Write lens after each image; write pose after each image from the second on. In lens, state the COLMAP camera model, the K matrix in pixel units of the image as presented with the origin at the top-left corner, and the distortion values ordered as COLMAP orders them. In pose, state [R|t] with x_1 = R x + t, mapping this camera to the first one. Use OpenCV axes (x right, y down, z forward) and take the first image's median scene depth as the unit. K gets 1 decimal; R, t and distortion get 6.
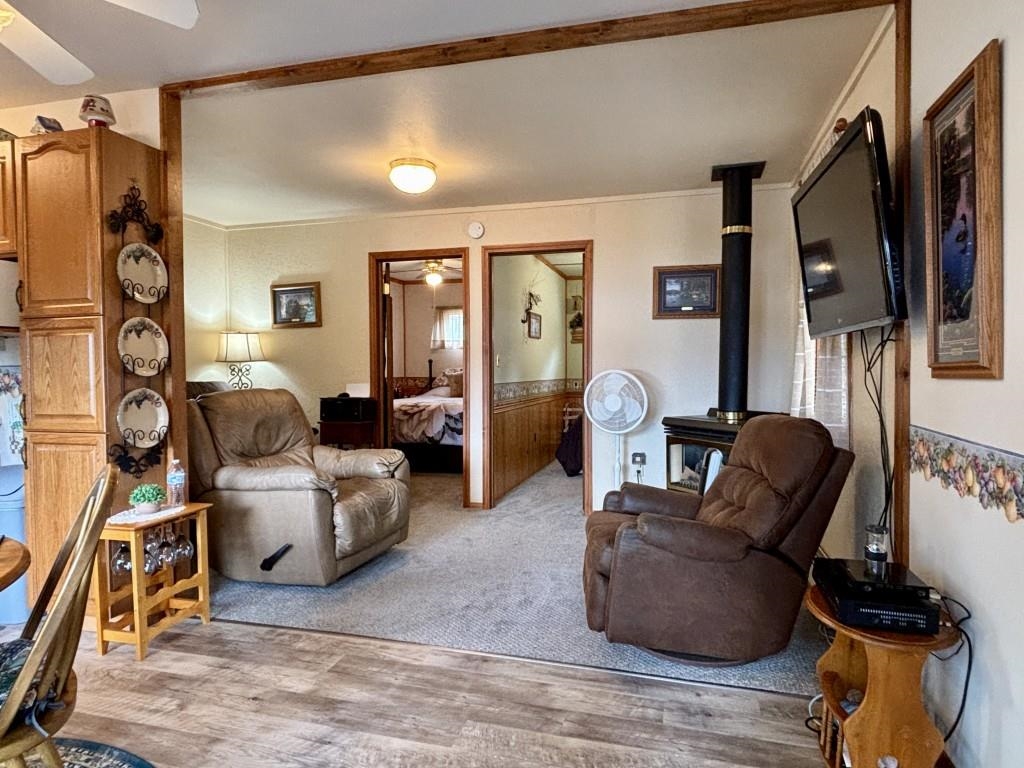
lens RADIAL K [[621.6, 0, 510.5], [0, 621.6, 383.6], [0, 0, 1]] dist [0.033553, -0.047900]
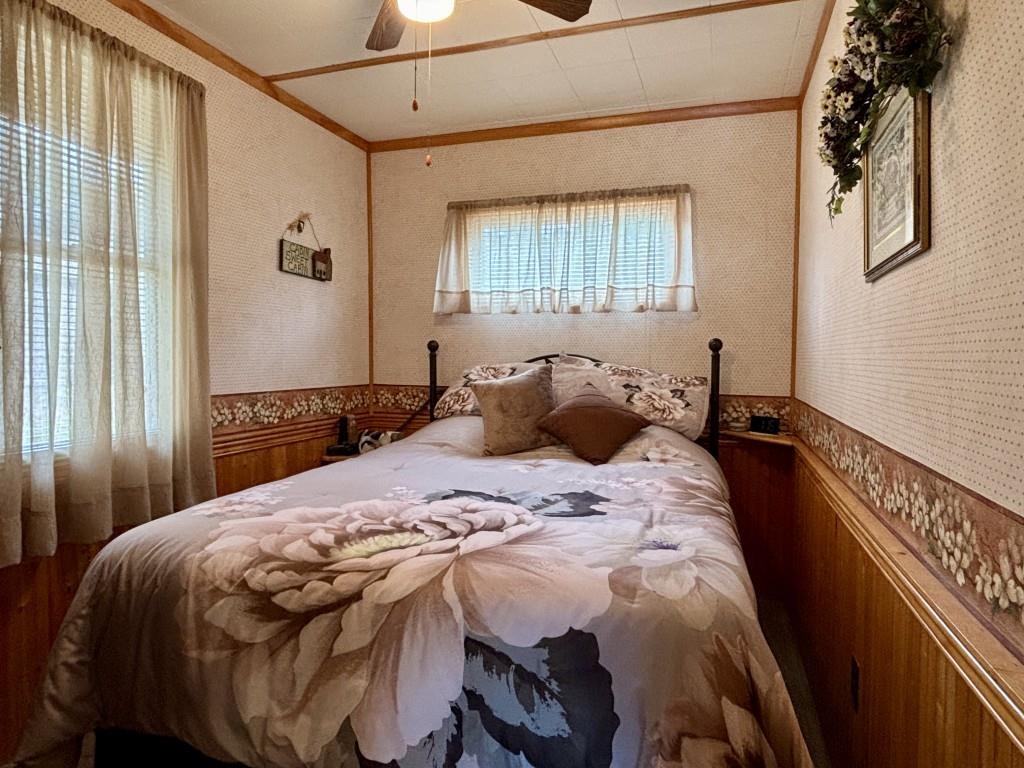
lens RADIAL K [[621.6, 0, 510.5], [0, 621.6, 383.6], [0, 0, 1]] dist [0.033553, -0.047900]
pose [[0.999102, 0.011925, -0.040646, -0.126993], [-0.011043, 0.999700, 0.021854, -0.042040], [0.040895, -0.021386, 0.998935, 1.216235]]
